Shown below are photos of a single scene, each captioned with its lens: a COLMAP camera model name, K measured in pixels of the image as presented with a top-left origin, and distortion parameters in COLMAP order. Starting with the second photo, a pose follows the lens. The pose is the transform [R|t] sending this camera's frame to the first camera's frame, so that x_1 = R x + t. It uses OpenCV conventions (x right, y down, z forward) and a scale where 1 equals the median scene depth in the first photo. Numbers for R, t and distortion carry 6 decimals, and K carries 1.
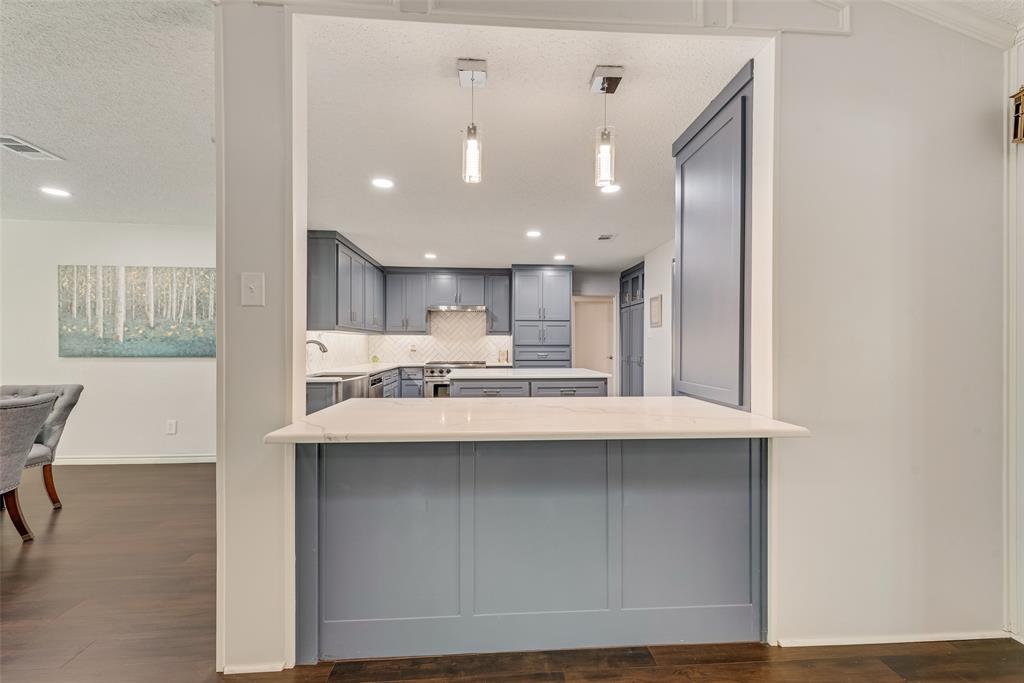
lens RADIAL K [[418.4, 0, 510.5], [0, 418.4, 344.8], [0, 0, 1]] dist [0.013212, -0.003637]
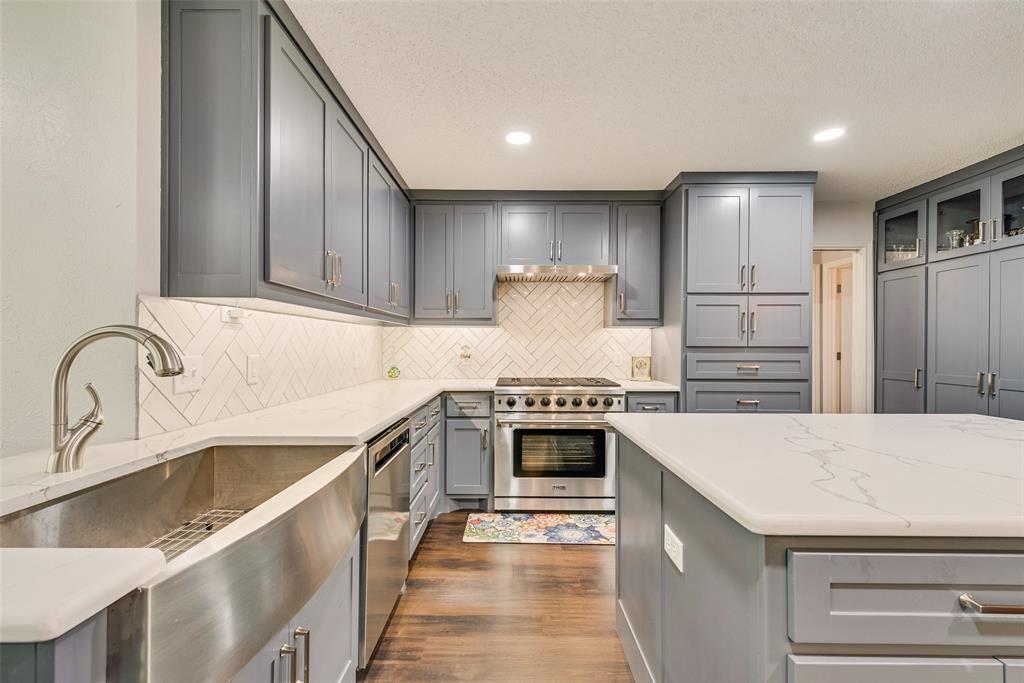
lens RADIAL K [[418.4, 0, 510.5], [0, 418.4, 344.8], [0, 0, 1]] dist [0.013212, -0.003637]
pose [[0.998354, 0.002914, -0.057280, -0.156615], [-0.002987, 0.999995, -0.001199, -0.000172], [0.057276, 0.001368, 0.998357, 0.515488]]
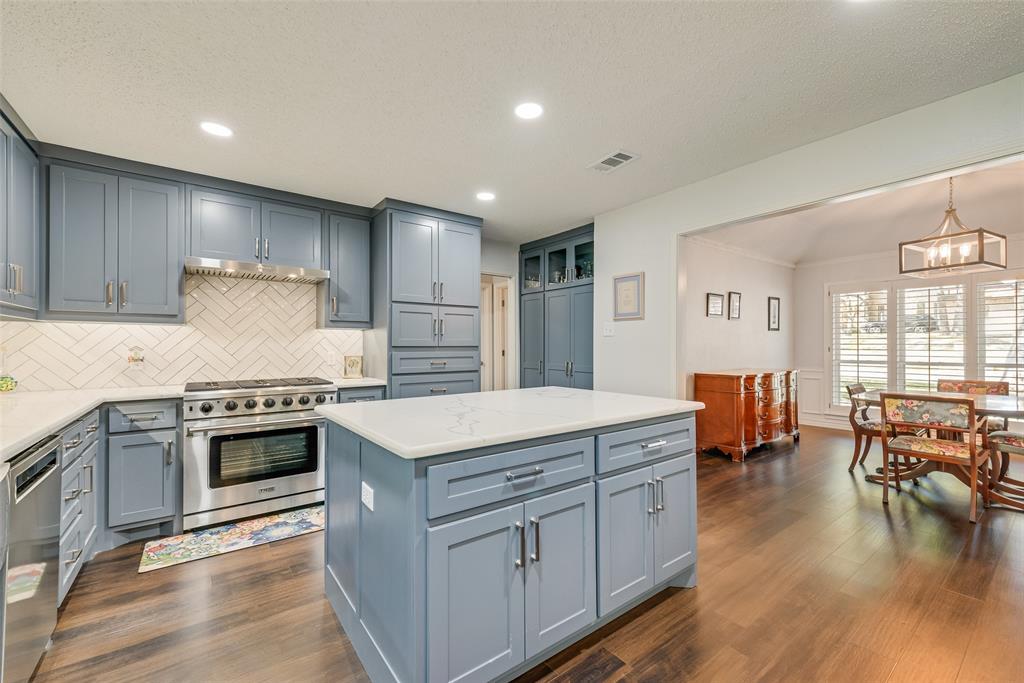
lens RADIAL K [[418.4, 0, 510.5], [0, 418.4, 344.8], [0, 0, 1]] dist [0.013212, -0.003637]
pose [[0.831757, 0.000342, 0.555140, -0.162856], [0.000987, 0.999997, -0.002095, -0.000236], [-0.555140, 0.002290, 0.831754, 0.450360]]
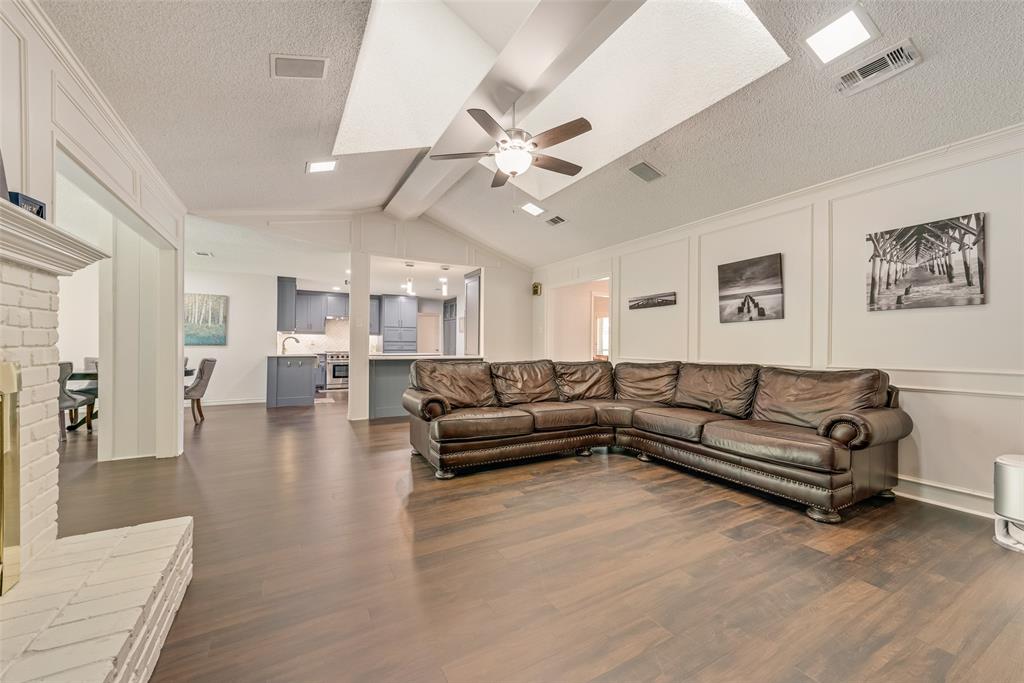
lens RADIAL K [[399.3, 0, 512.0], [0, 399.3, 341.5], [0, 0, 1]] dist [0.013493, -0.004328]
pose [[0.903785, 0.006829, 0.427933, -0.215000], [-0.002123, 0.999932, -0.011475, 0.019479], [-0.427983, 0.009463, 0.903737, -0.697995]]
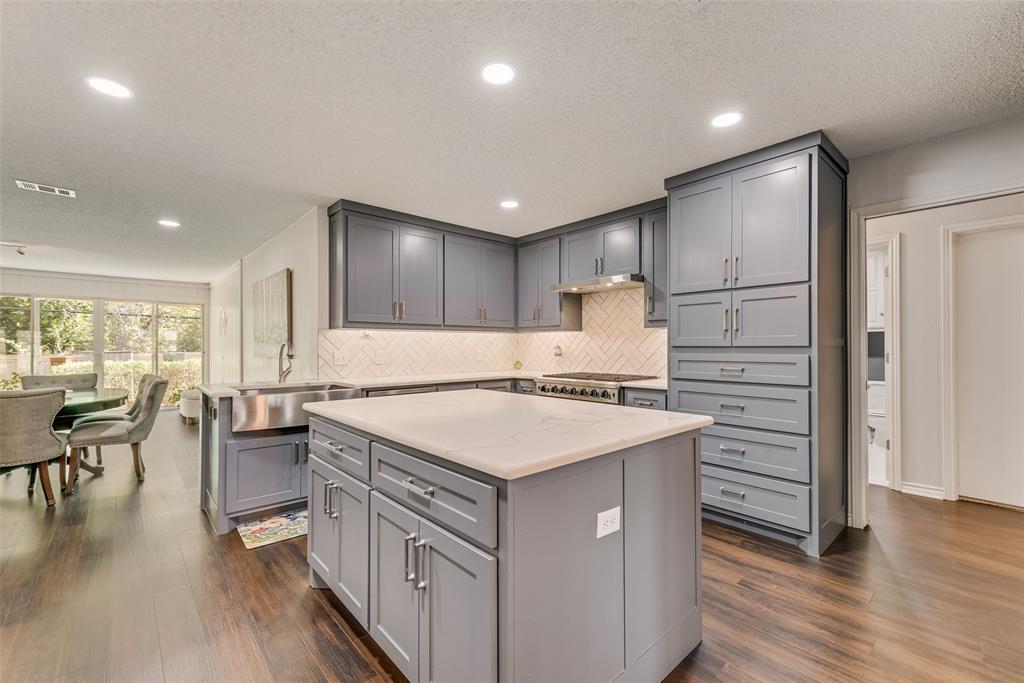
lens RADIAL K [[428.9, 0, 504.3], [0, 428.9, 346.3], [0, 0, 1]] dist [0.000324, -0.000170]
pose [[0.615934, -0.000457, -0.787798, 0.276217], [0.000761, 1.000000, 0.000015, 0.000266], [0.787797, -0.000608, 0.615934, 0.539664]]
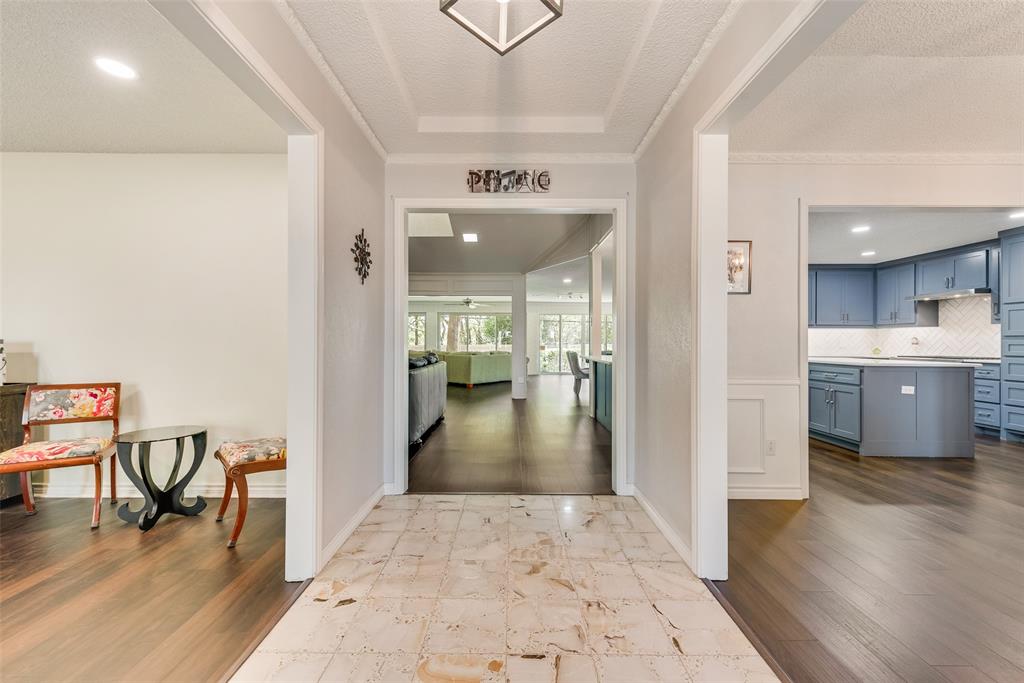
lens RADIAL K [[399.3, 0, 512.0], [0, 399.3, 341.5], [0, 0, 1]] dist [0.013493, -0.004328]
pose [[-0.057091, -0.002021, -0.998367, 0.787940], [-0.004893, 0.999987, -0.001745, 0.016362], [0.998357, 0.004785, -0.057100, 0.142966]]
